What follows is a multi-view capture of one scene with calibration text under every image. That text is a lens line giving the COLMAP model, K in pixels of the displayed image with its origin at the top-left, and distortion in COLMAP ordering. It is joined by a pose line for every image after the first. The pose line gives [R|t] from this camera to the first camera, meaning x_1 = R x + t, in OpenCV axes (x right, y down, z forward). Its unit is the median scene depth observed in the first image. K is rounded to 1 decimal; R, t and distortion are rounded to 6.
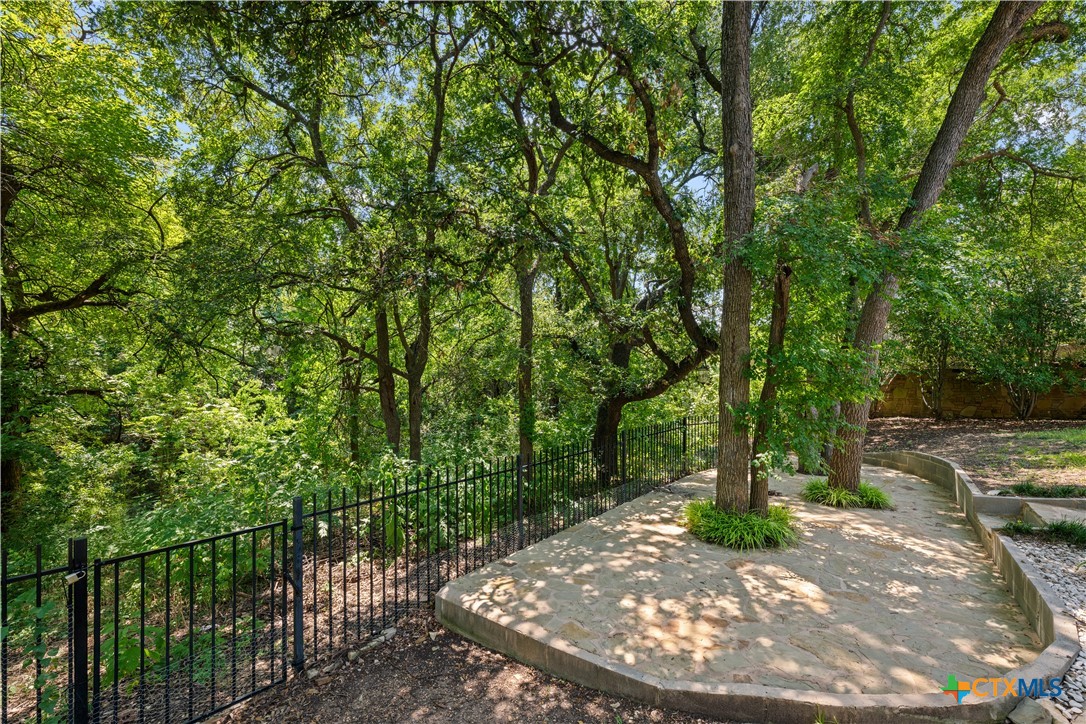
lens RADIAL K [[440.9, 0, 540.3], [0, 440.9, 375.5], [0, 0, 1]] dist [-0.000860, -0.000088]
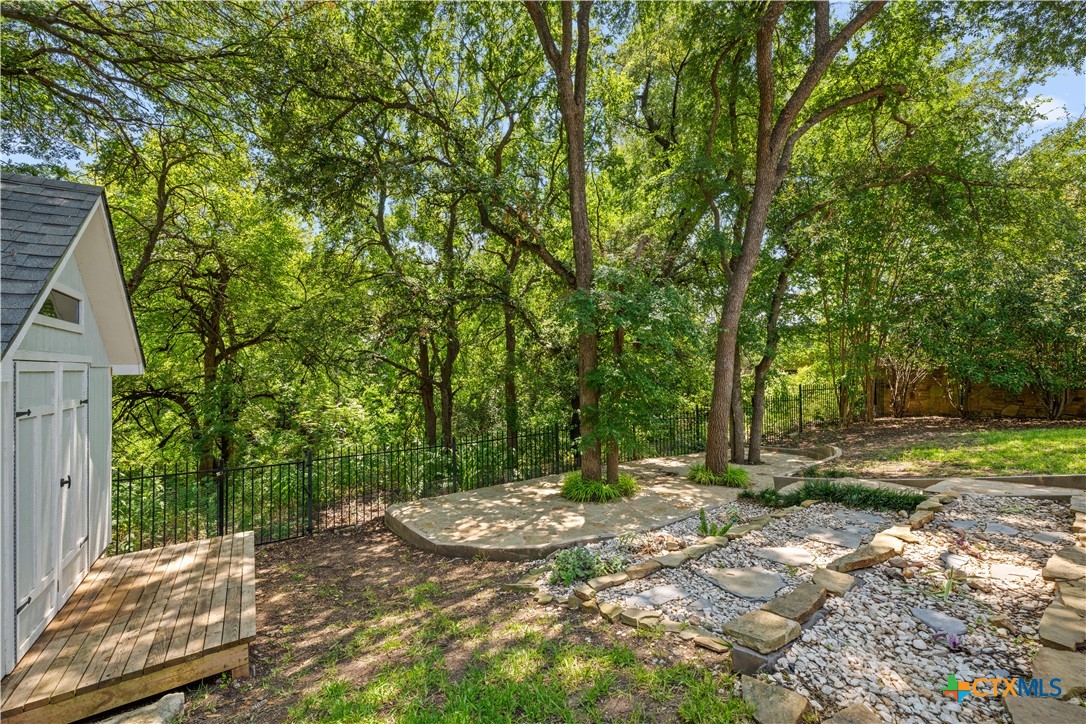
lens RADIAL K [[430.9, 0, 543.0], [0, 430.9, 362.0], [0, 0, 1]] dist [-0.003601, -0.000292]
pose [[0.959058, -0.026739, -0.281945, 0.378858], [0.019944, 0.999438, -0.026945, -0.022196], [0.282507, 0.020219, 0.959052, -0.204303]]
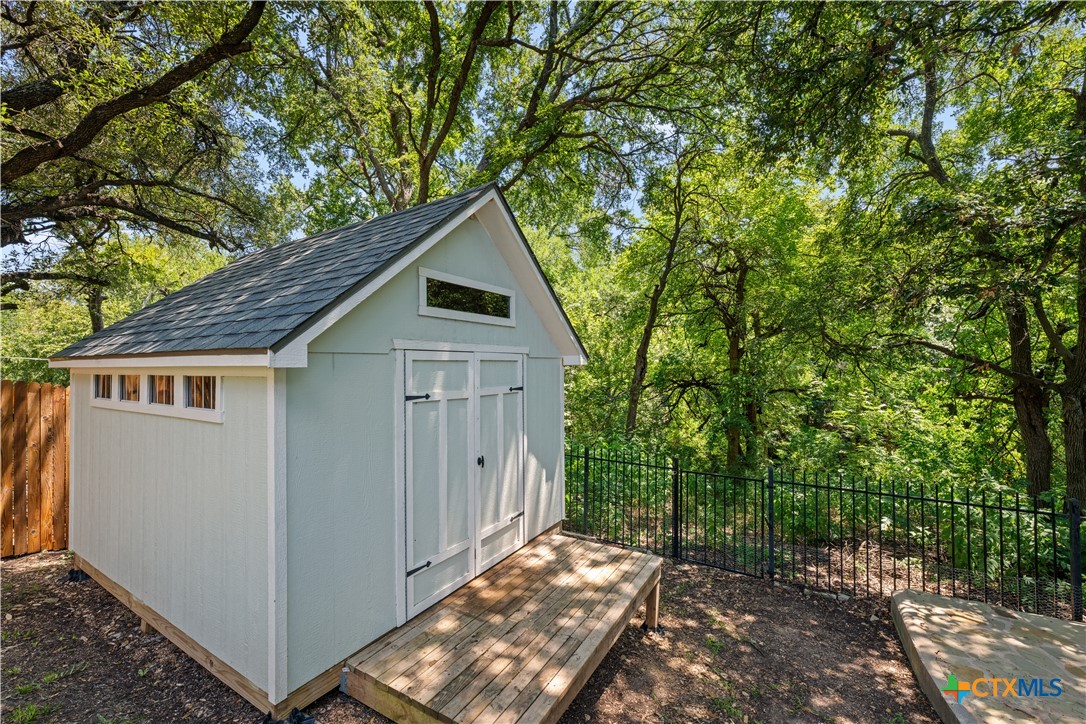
lens RADIAL K [[430.9, 0, 543.0], [0, 430.9, 362.0], [0, 0, 1]] dist [-0.003601, -0.000292]
pose [[0.147651, -0.025013, -0.988723, 0.293497], [-0.000134, 0.999680, -0.025311, -0.021472], [0.989039, 0.003870, 0.147601, -0.013414]]
